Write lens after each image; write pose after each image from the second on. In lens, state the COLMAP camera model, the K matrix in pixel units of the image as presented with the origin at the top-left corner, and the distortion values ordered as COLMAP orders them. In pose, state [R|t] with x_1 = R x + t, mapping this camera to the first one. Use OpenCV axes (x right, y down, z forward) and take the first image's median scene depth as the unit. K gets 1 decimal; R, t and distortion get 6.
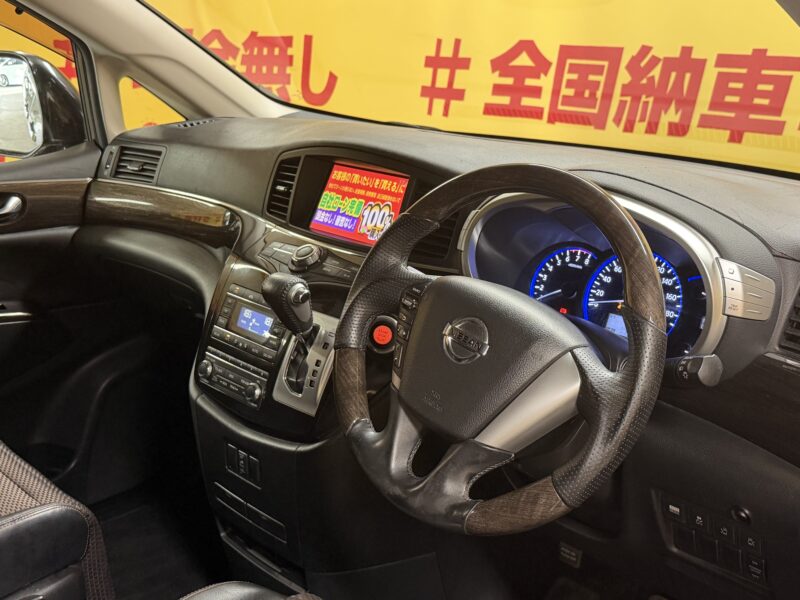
lens RADIAL K [[968.8, 0, 398.4], [0, 968.8, 308.2], [0, 0, 1]] dist [0.015052, 0.000000]
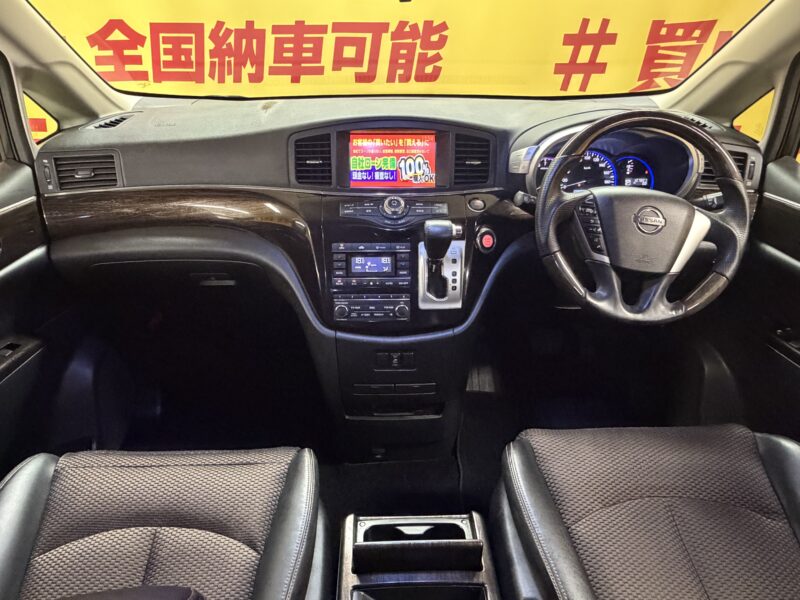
lens RADIAL K [[538.2, 0, 396.9], [0, 538.2, 306.6], [0, 0, 1]] dist [0.007705, 0.003523]
pose [[0.667466, -0.381990, 0.639197, -0.289433], [0.222188, 0.921461, 0.318658, -0.075059], [-0.710719, -0.070671, 0.699917, 0.206924]]
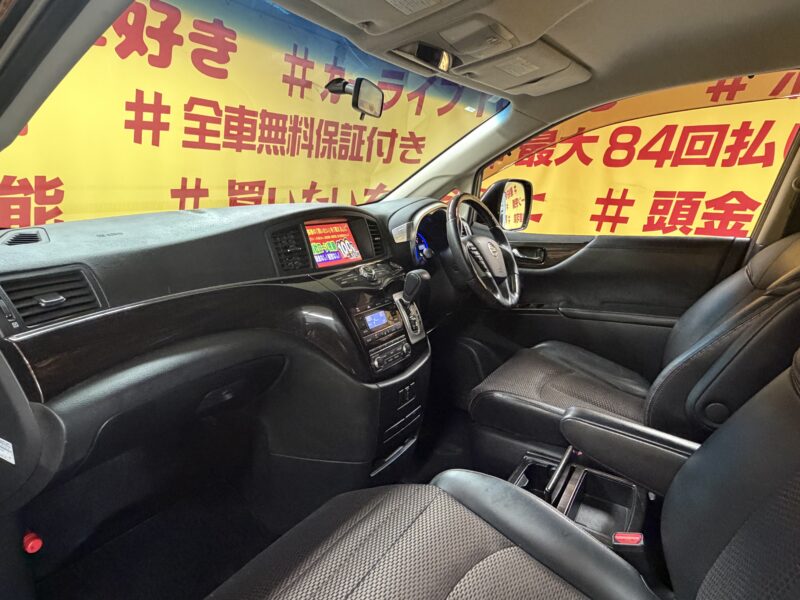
lens RADIAL K [[479.6, 0, 397.7], [0, 479.6, 301.7], [0, 0, 1]] dist [-0.007911, -0.002868]
pose [[-0.236381, -0.244617, 0.940365, -0.413203], [0.271104, 0.912755, 0.305583, -0.113100], [-0.933074, 0.327170, -0.149441, 0.497607]]
